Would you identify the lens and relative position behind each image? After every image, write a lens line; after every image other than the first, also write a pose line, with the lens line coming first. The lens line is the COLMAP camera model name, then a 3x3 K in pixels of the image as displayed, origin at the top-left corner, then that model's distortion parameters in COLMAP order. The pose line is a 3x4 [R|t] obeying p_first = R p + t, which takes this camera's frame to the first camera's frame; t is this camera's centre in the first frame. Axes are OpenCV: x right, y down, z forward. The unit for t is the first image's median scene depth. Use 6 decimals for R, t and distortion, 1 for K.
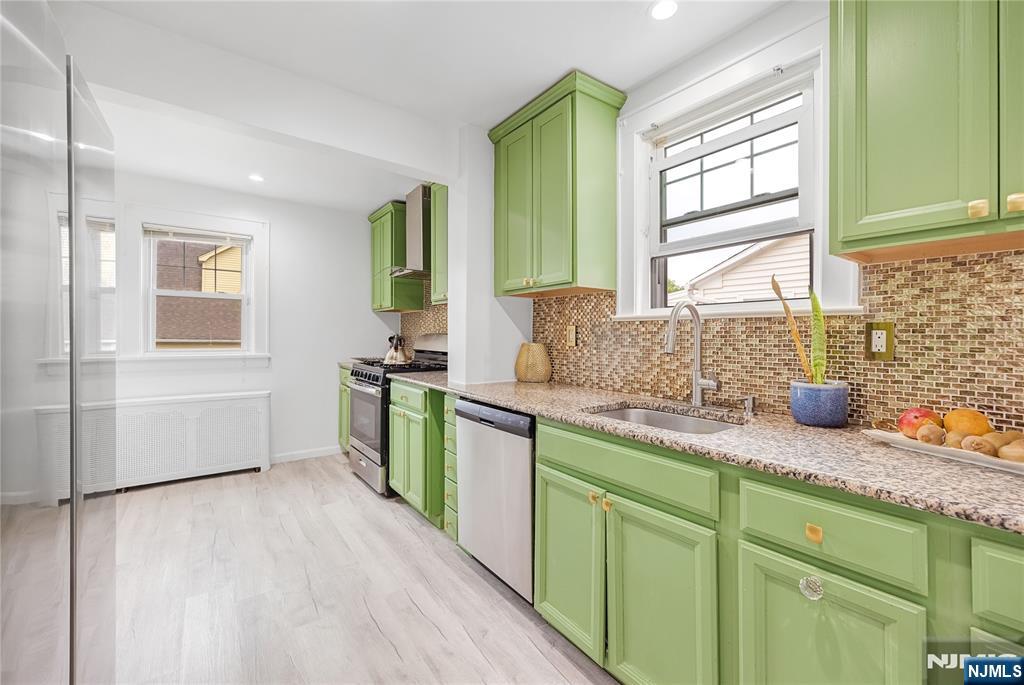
lens RADIAL K [[417.2, 0, 513.8], [0, 417.2, 339.9], [0, 0, 1]] dist [-0.001903, -0.000591]
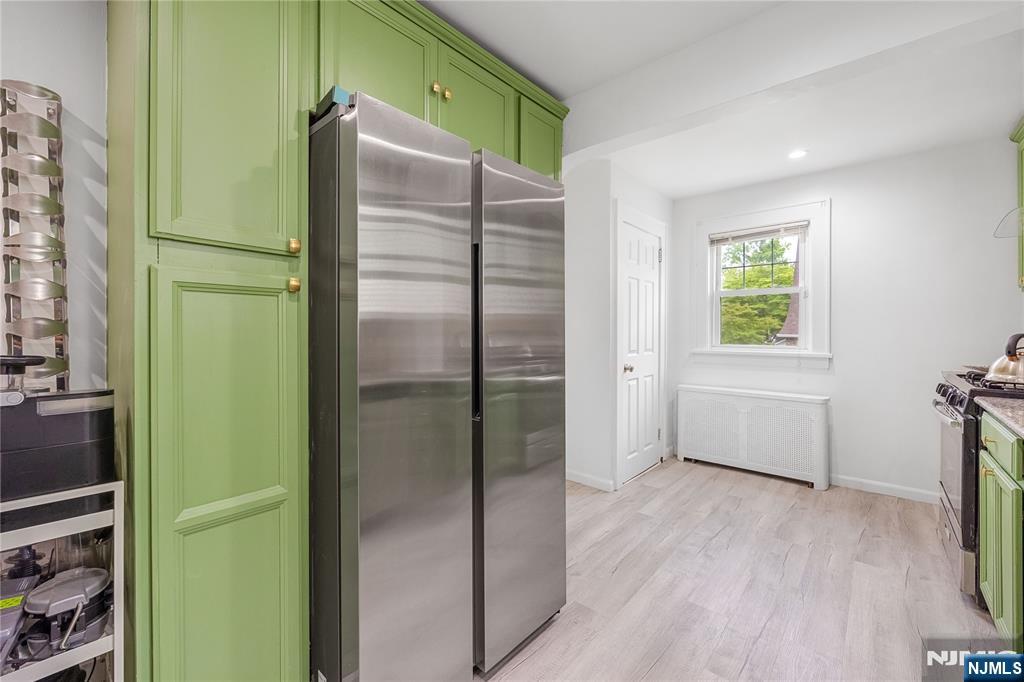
lens RADIAL K [[417.2, 0, 511.8], [0, 417.2, 333.8], [0, 0, 1]] dist [-0.001903, -0.000591]
pose [[0.194623, -0.000484, -0.980878, 0.134327], [-0.005273, 0.999985, -0.001540, -0.001941], [0.980864, 0.005472, 0.194618, 0.230057]]
